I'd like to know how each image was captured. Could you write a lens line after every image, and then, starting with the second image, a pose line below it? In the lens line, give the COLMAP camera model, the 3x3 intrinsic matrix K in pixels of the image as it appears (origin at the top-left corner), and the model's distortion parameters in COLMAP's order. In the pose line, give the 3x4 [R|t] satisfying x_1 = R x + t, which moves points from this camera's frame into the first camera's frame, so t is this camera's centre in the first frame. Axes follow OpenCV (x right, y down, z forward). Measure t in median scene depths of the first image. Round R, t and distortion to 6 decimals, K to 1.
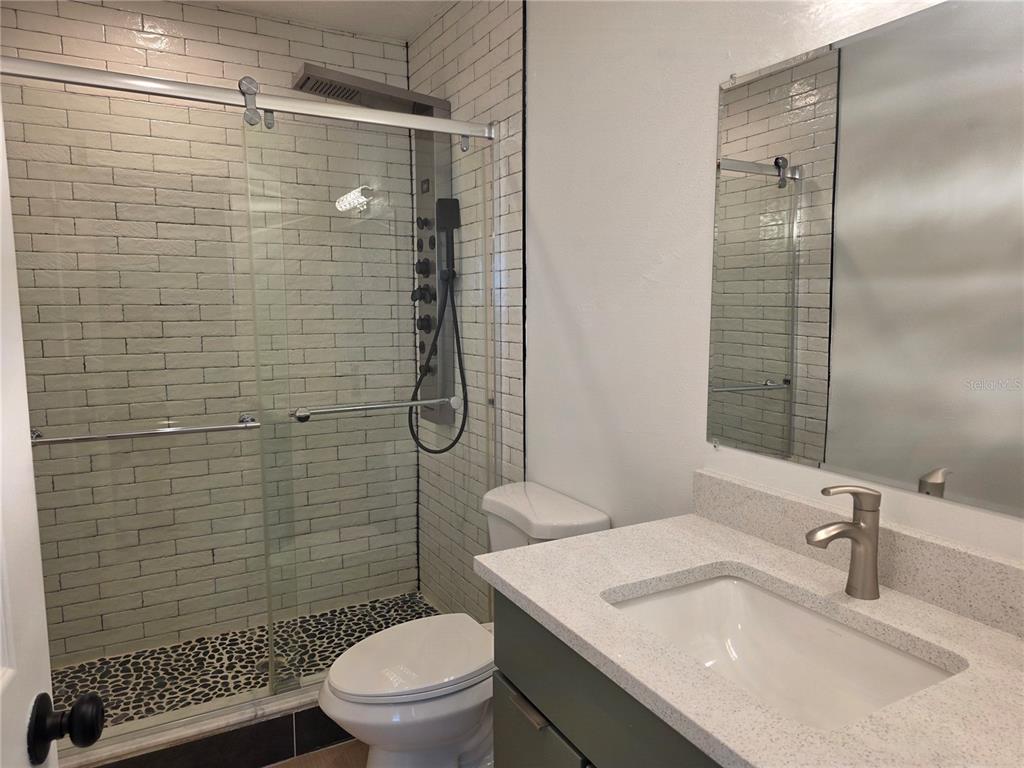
lens RADIAL K [[687.2, 0, 518.4], [0, 687.2, 386.9], [0, 0, 1]] dist [0.065154, -0.064155]
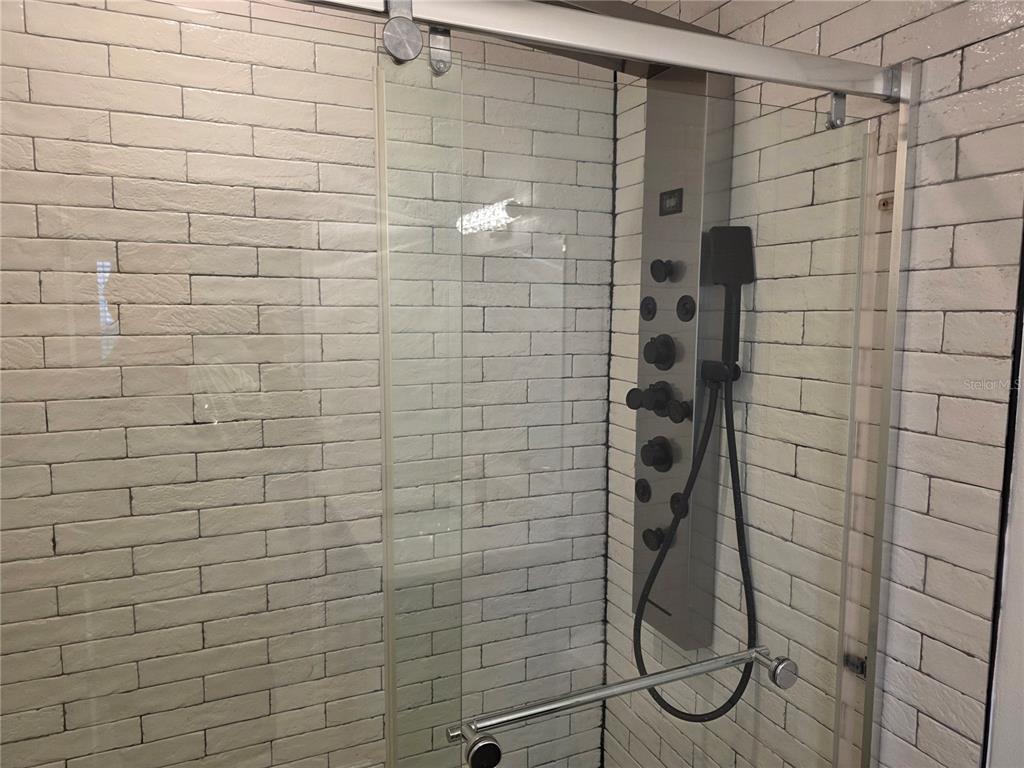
lens RADIAL K [[687.2, 0, 508.8], [0, 687.2, 380.0], [0, 0, 1]] dist [0.065154, -0.064155]
pose [[0.995560, 0.017211, -0.092541, -0.213938], [-0.018348, 0.999766, -0.011450, -0.148689], [0.092323, 0.013097, 0.995643, 0.471121]]
